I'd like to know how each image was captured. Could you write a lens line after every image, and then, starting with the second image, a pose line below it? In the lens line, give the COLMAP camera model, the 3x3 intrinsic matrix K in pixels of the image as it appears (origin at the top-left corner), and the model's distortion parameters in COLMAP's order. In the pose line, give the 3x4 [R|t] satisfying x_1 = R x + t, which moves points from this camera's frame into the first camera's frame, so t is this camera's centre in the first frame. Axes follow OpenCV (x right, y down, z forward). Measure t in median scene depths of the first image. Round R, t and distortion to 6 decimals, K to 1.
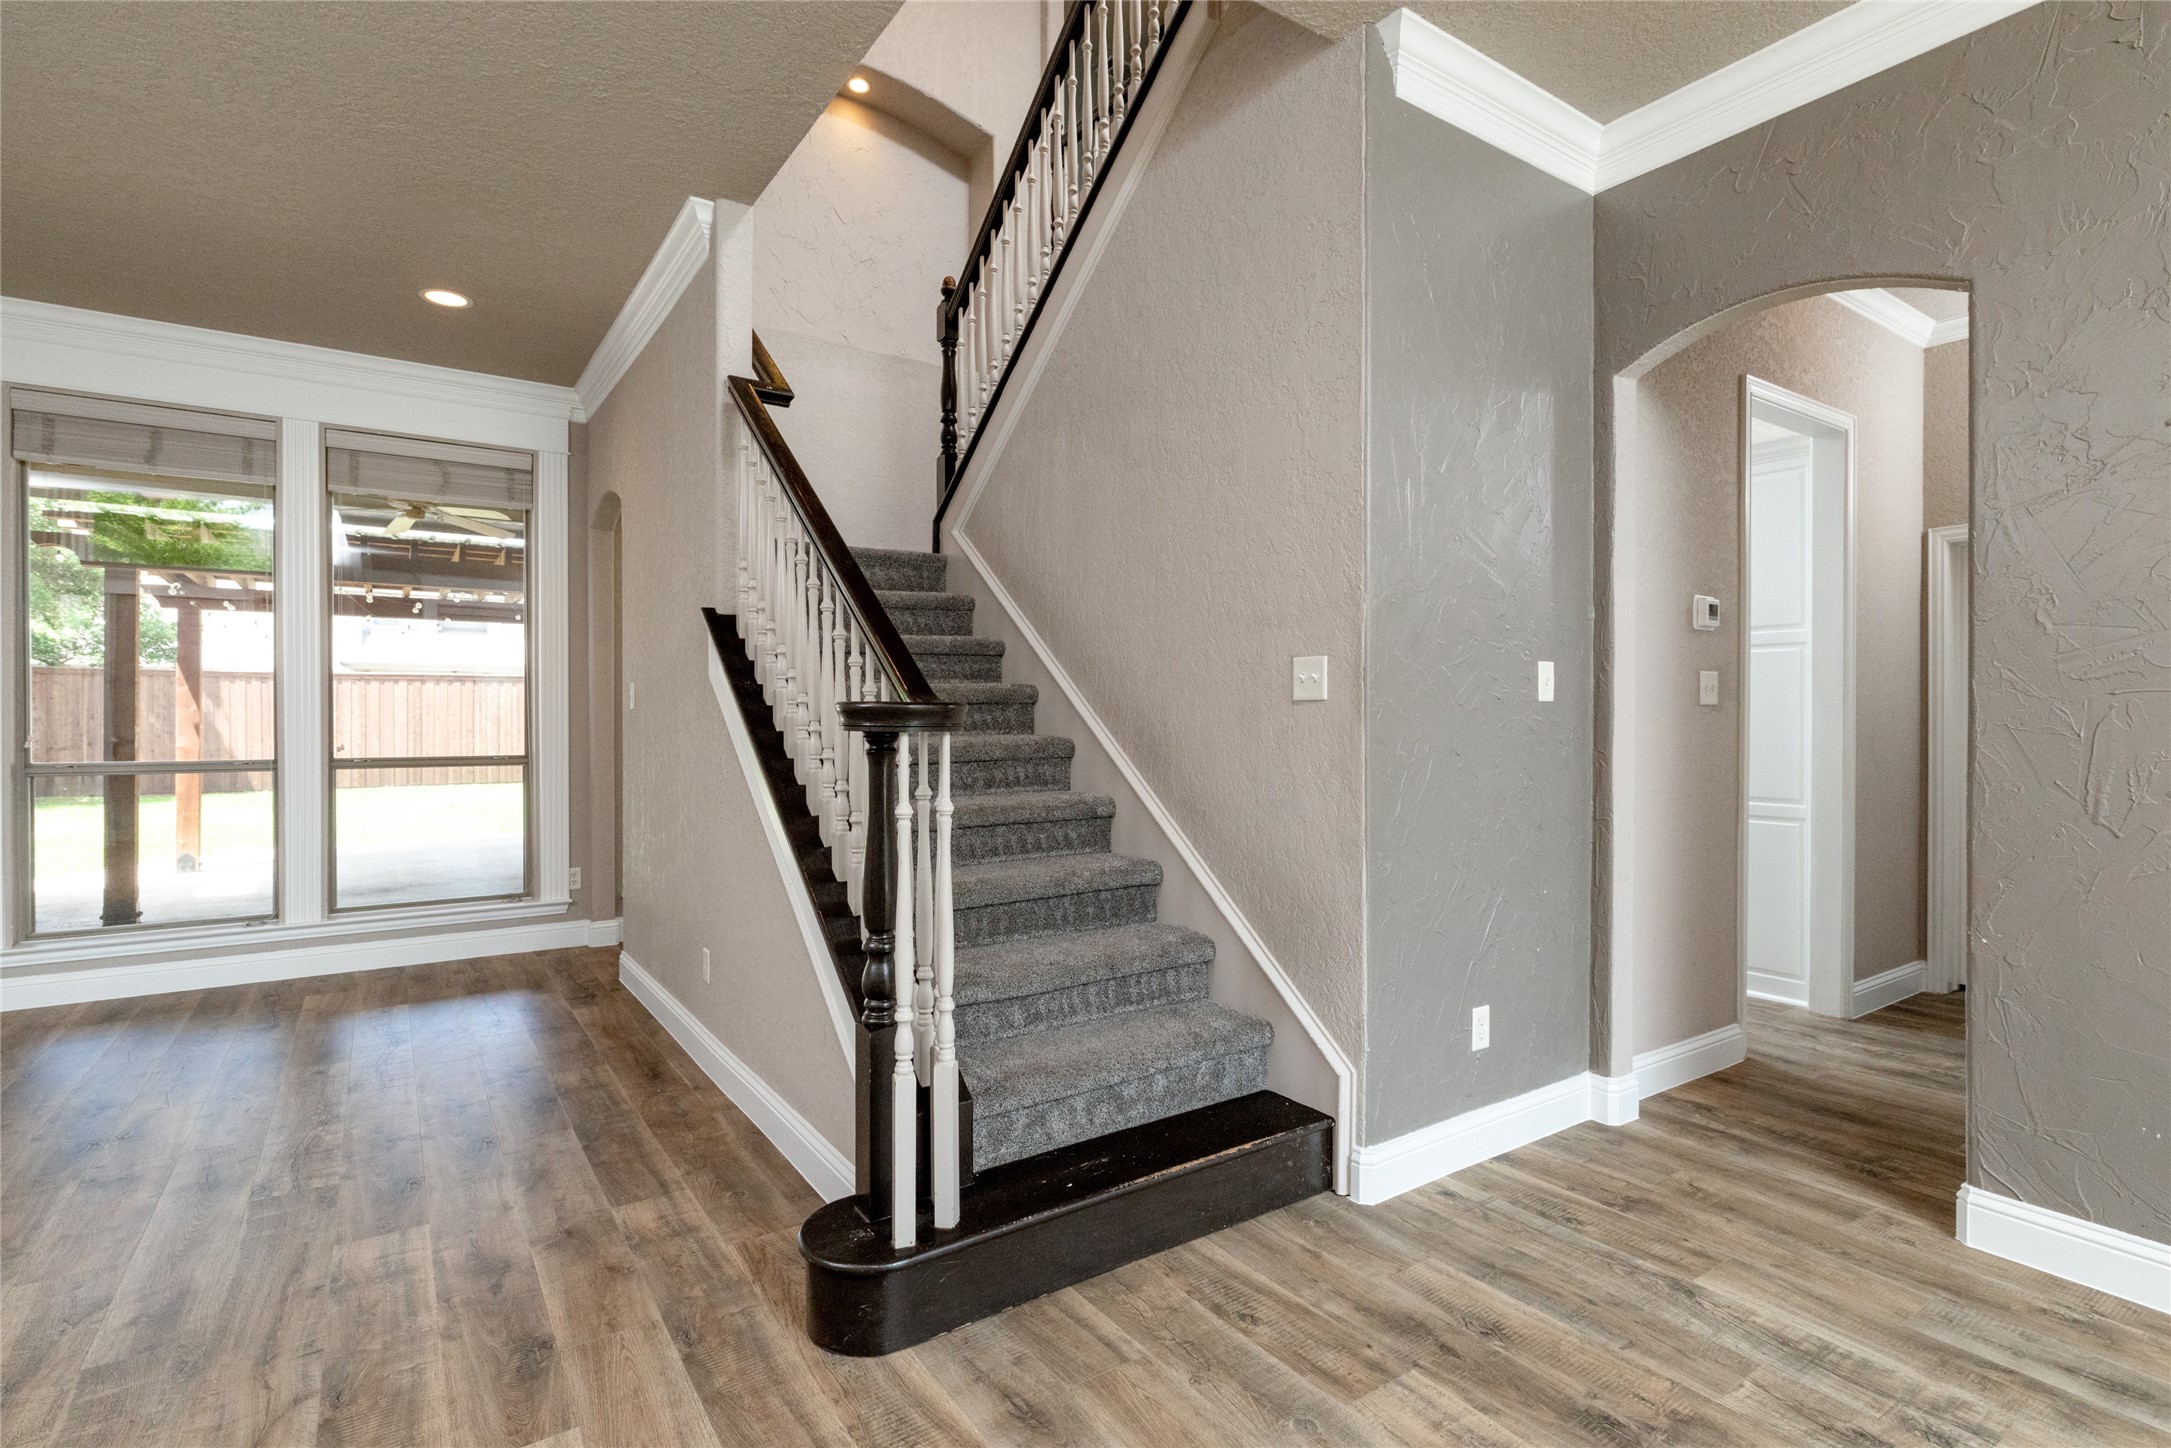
lens RADIAL K [[1053.2, 0, 1107.1], [0, 1053.2, 723.4], [0, 0, 1]] dist [0.000926, 0.000151]
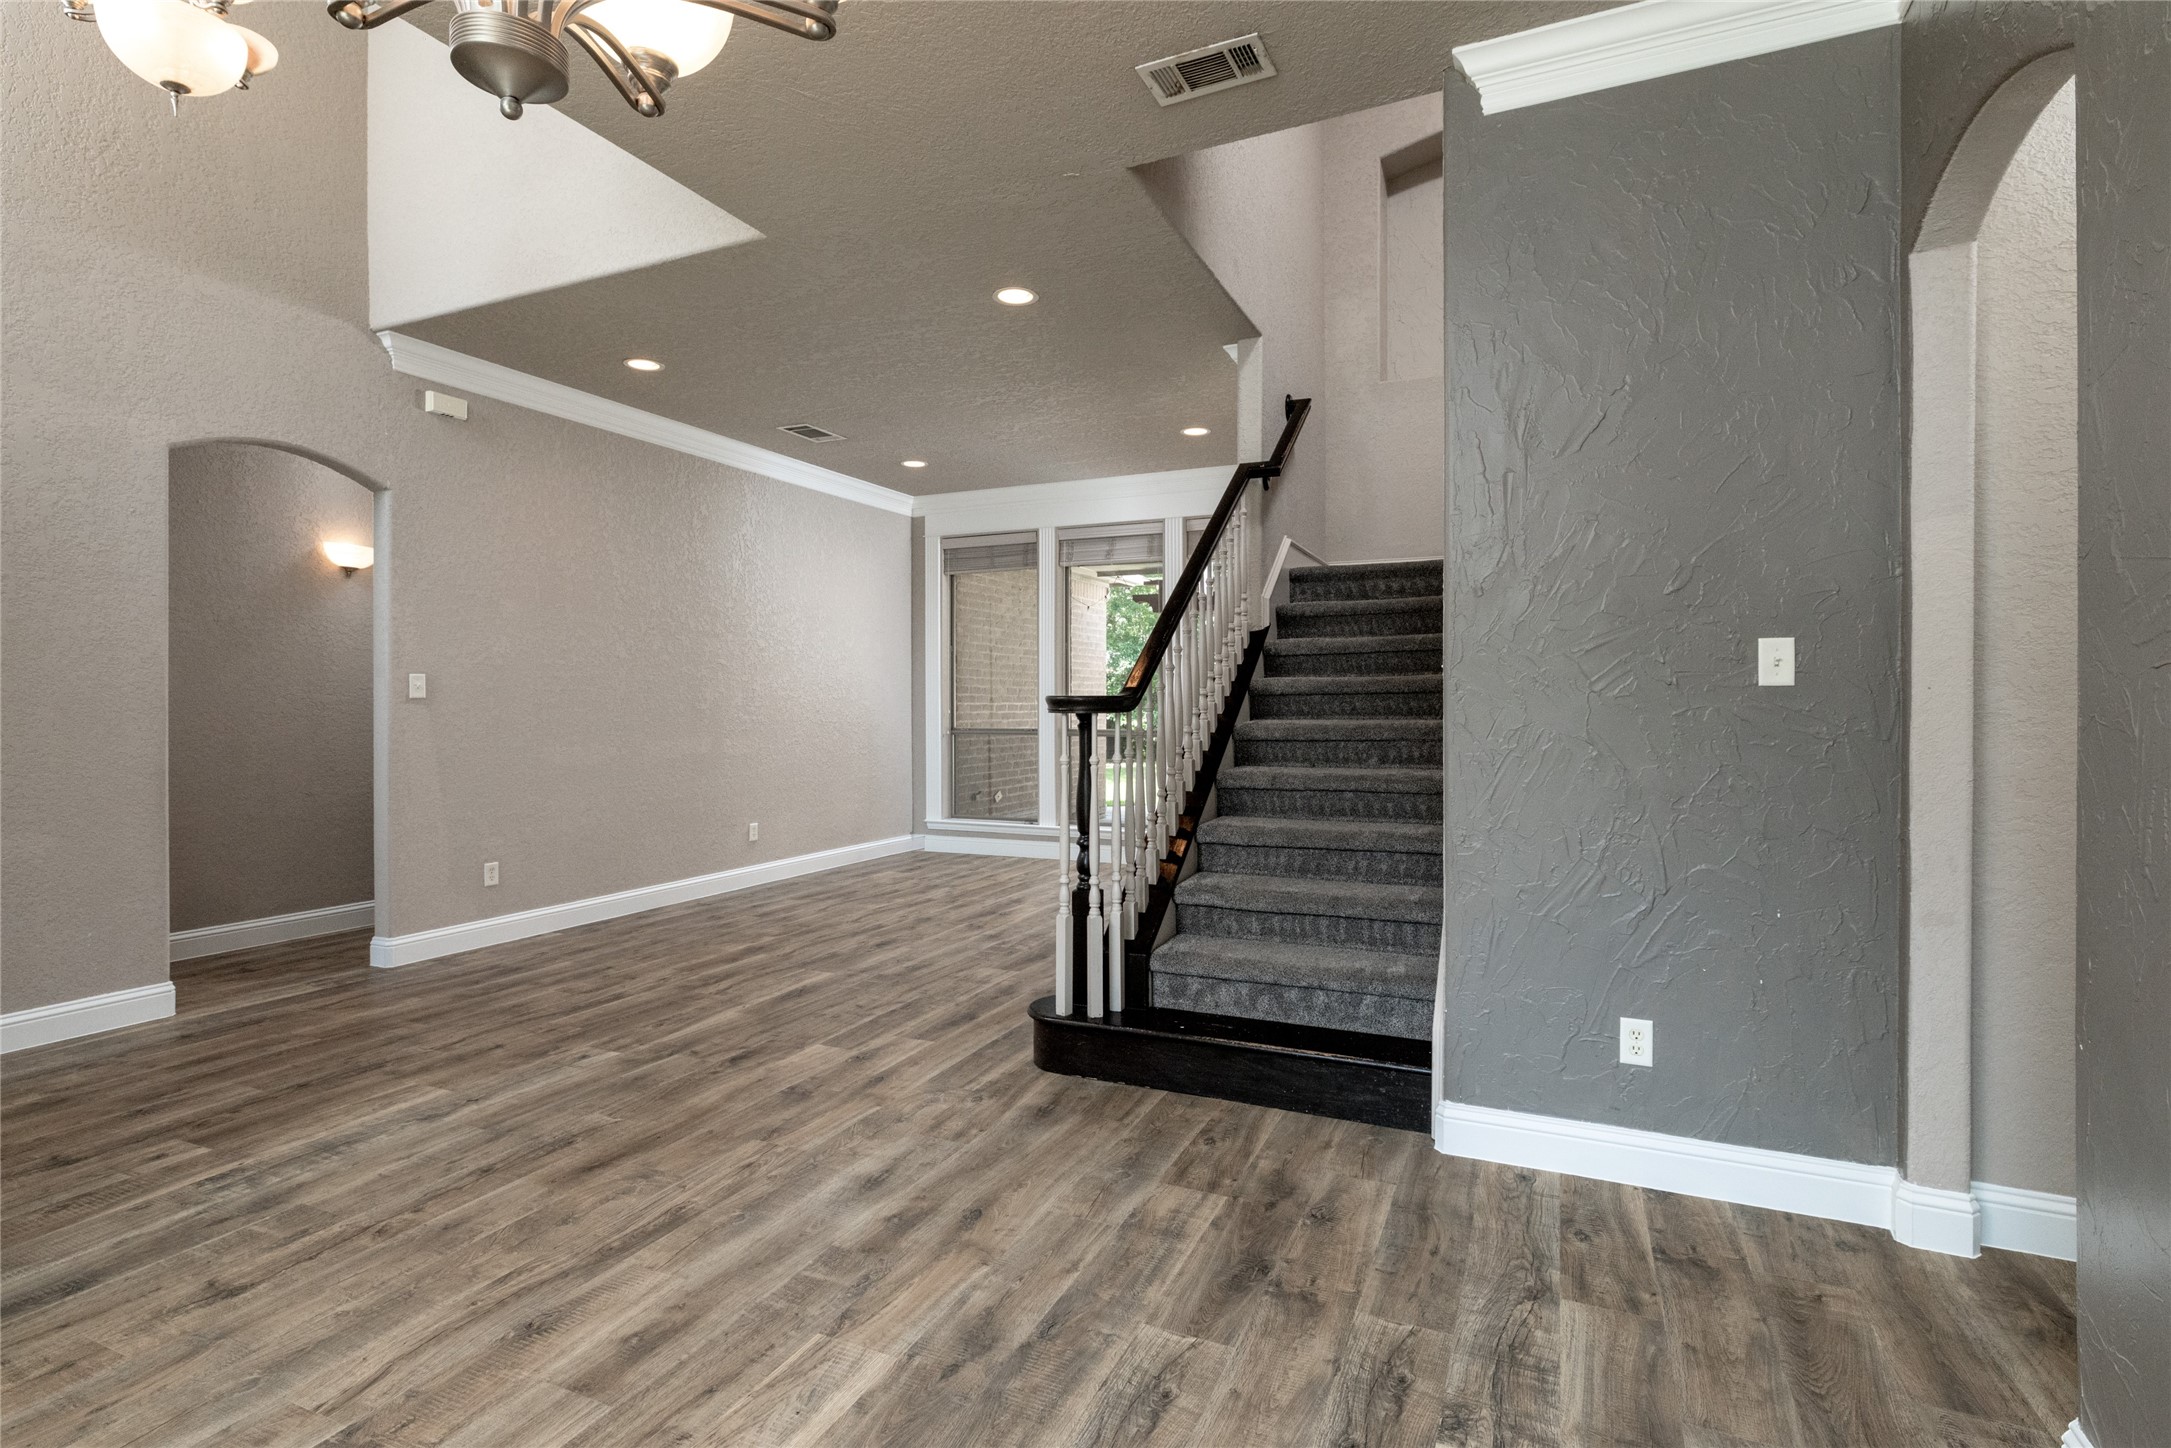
lens RADIAL K [[1049.3, 0, 1060.6], [0, 1049.3, 710.5], [0, 0, 1]] dist [0.001487, 0.000309]
pose [[0.499202, 0.005931, -0.866465, 0.994568], [-0.003889, 0.999982, 0.004604, -0.003710], [0.866477, 0.001071, 0.499216, 0.116852]]
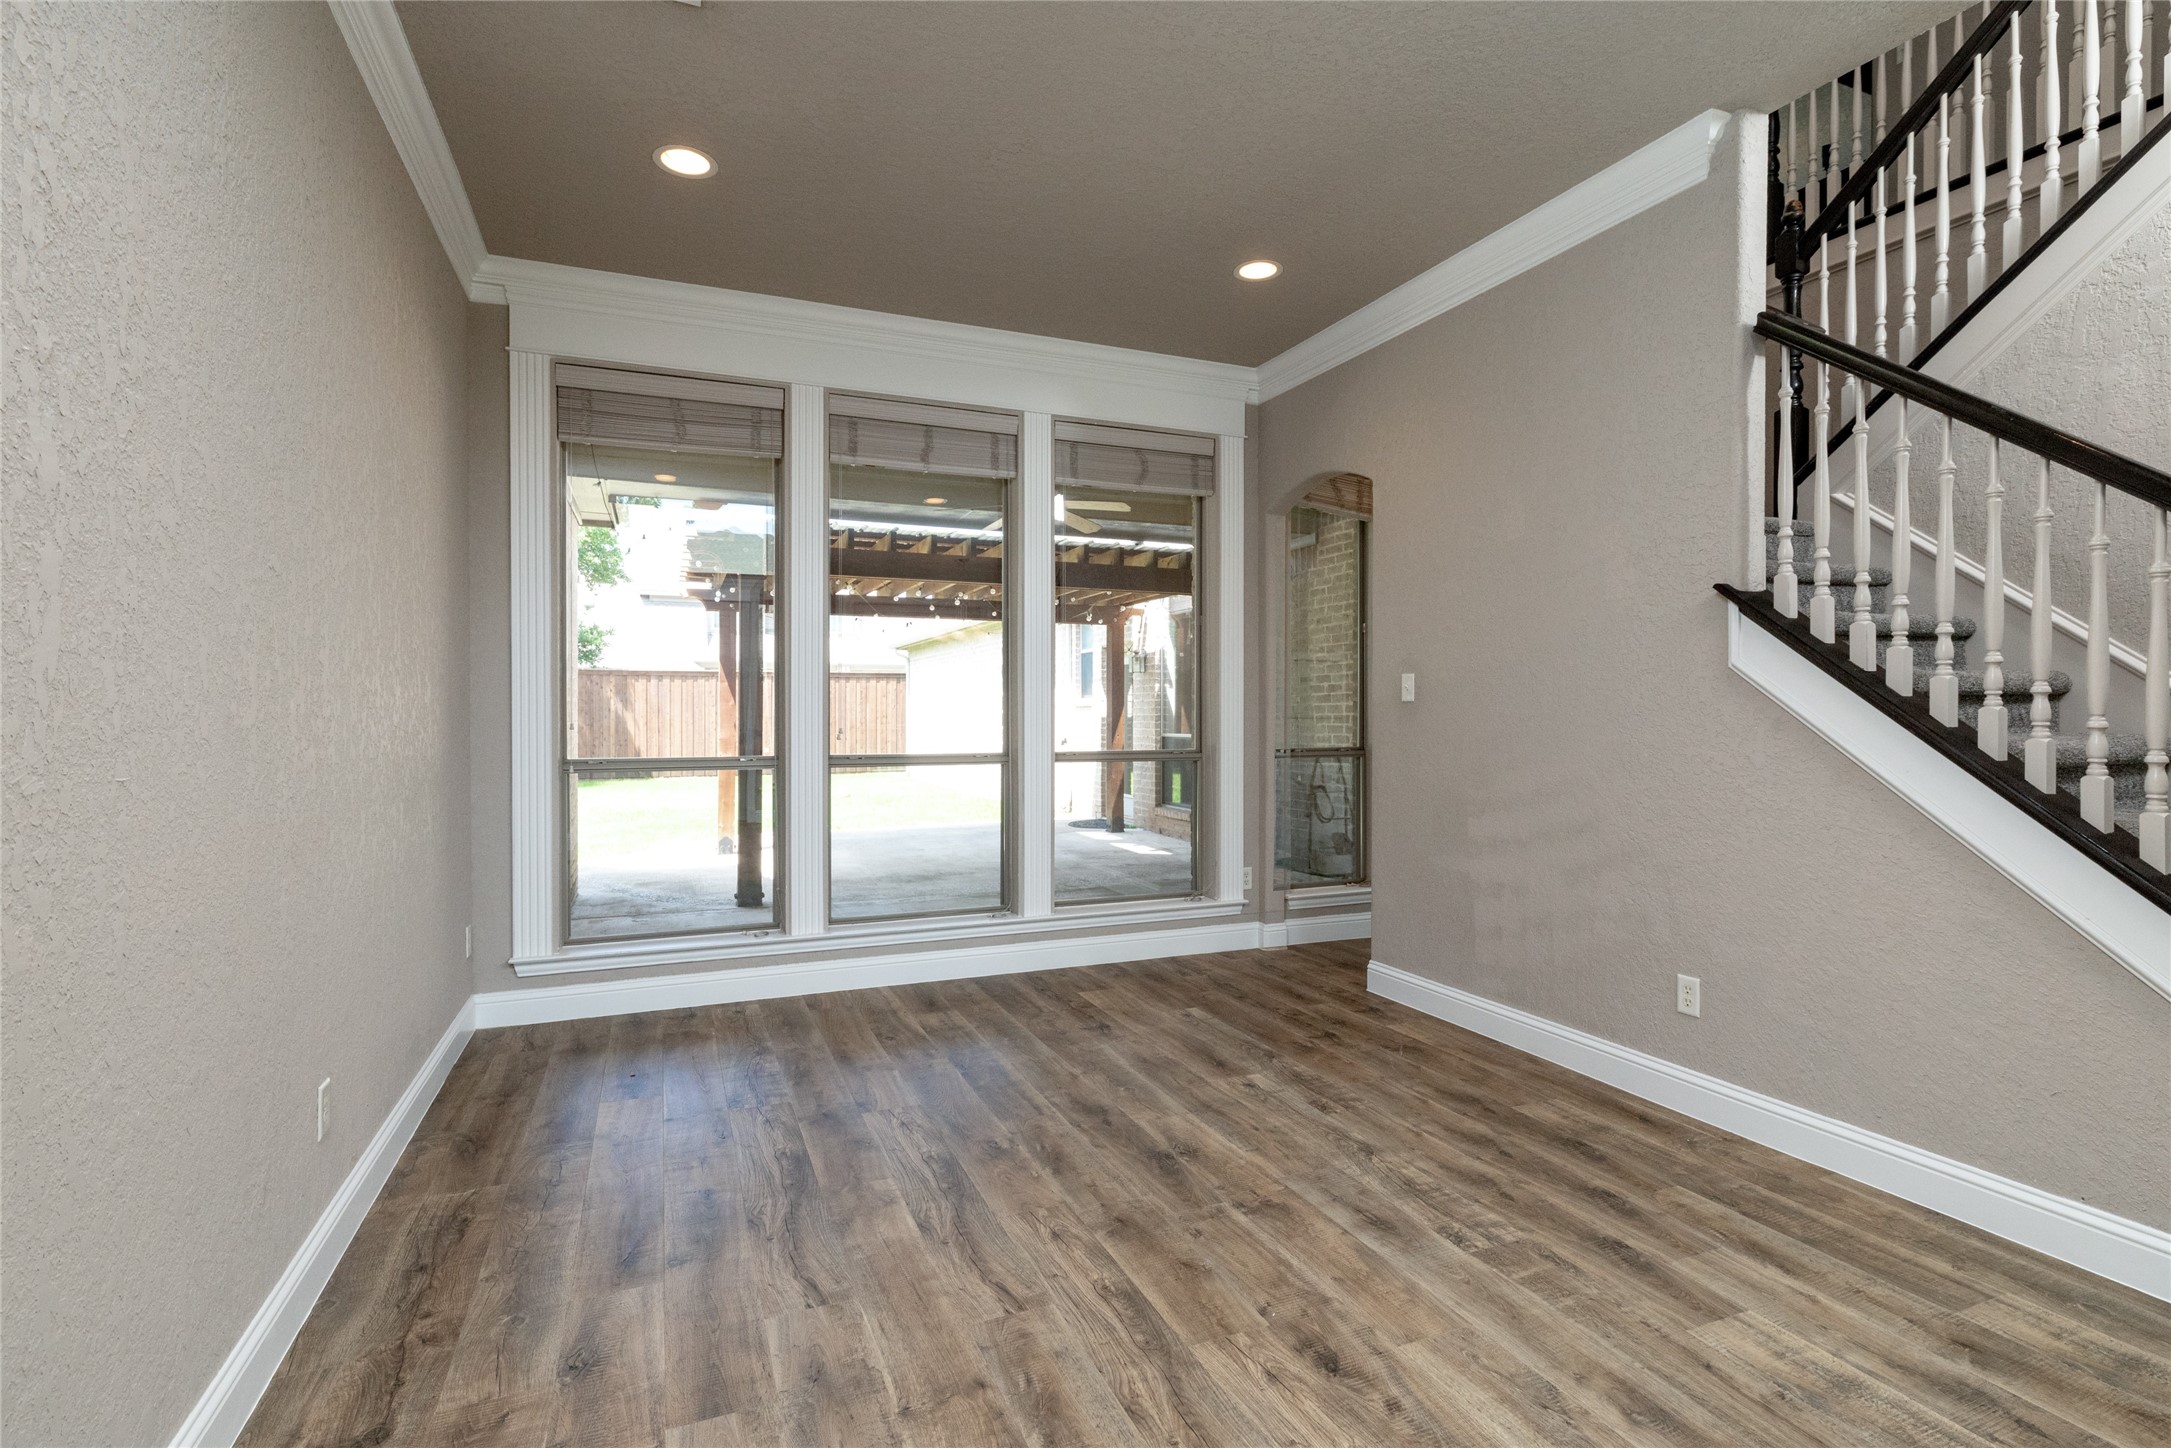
lens RADIAL K [[1053.2, 0, 1107.1], [0, 1053.2, 723.4], [0, 0, 1]] dist [0.000926, 0.000151]
pose [[0.978204, 0.004342, -0.207599, -0.943620], [-0.003466, 0.999983, 0.004582, 0.003365], [0.207616, -0.003763, 0.978203, 0.068171]]
